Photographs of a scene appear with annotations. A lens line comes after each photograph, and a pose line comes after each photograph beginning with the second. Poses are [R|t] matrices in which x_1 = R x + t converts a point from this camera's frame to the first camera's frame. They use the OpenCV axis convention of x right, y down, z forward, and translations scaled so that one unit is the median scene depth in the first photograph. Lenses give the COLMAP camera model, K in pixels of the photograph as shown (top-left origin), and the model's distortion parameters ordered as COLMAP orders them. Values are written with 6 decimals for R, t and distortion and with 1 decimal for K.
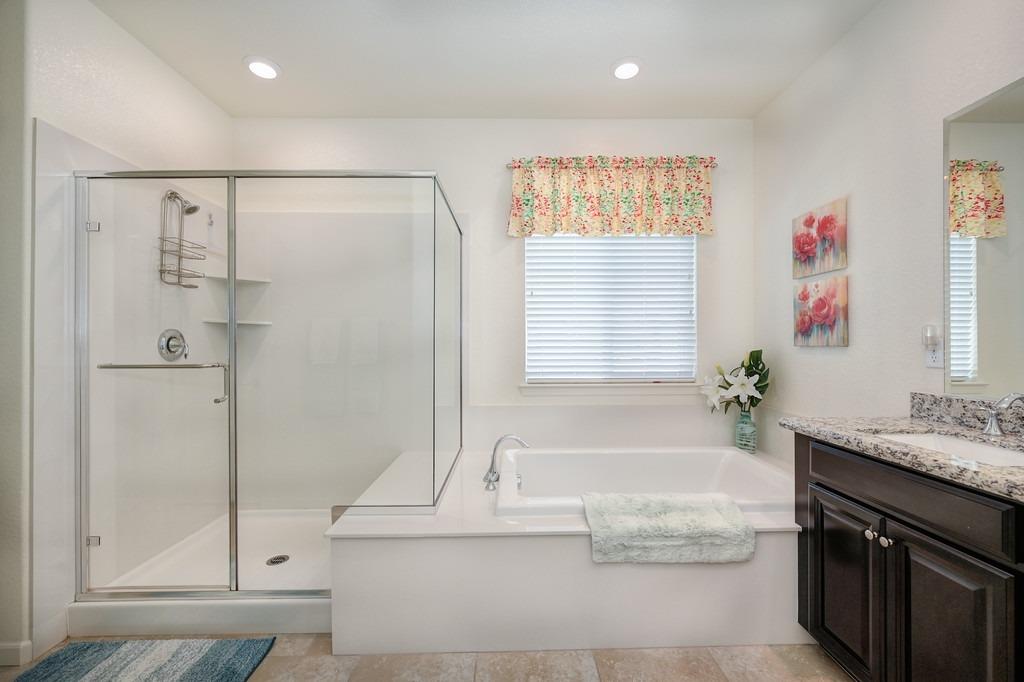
lens RADIAL K [[415.3, 0, 524.6], [0, 415.3, 348.2], [0, 0, 1]] dist [0.002044, -0.001618]
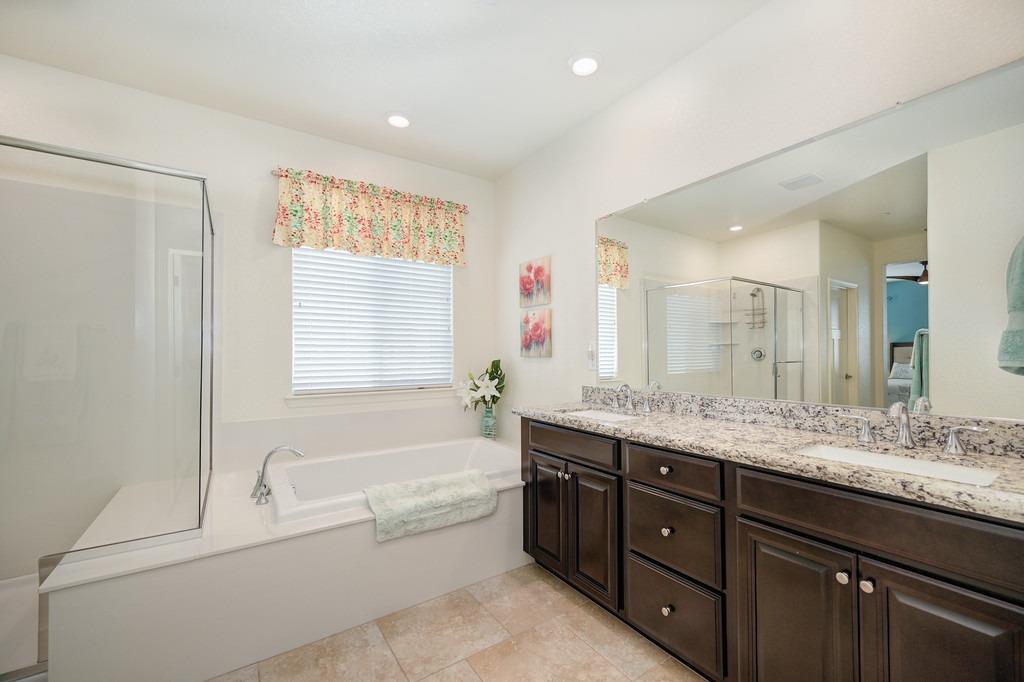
lens RADIAL K [[415.3, 0, 528.6], [0, 415.3, 350.3], [0, 0, 1]] dist [0.002044, -0.001618]
pose [[0.829061, 0.005469, 0.559131, -0.103674], [0.004534, 0.999854, -0.016502, -0.003917], [-0.559139, 0.016217, 0.828915, -0.163572]]
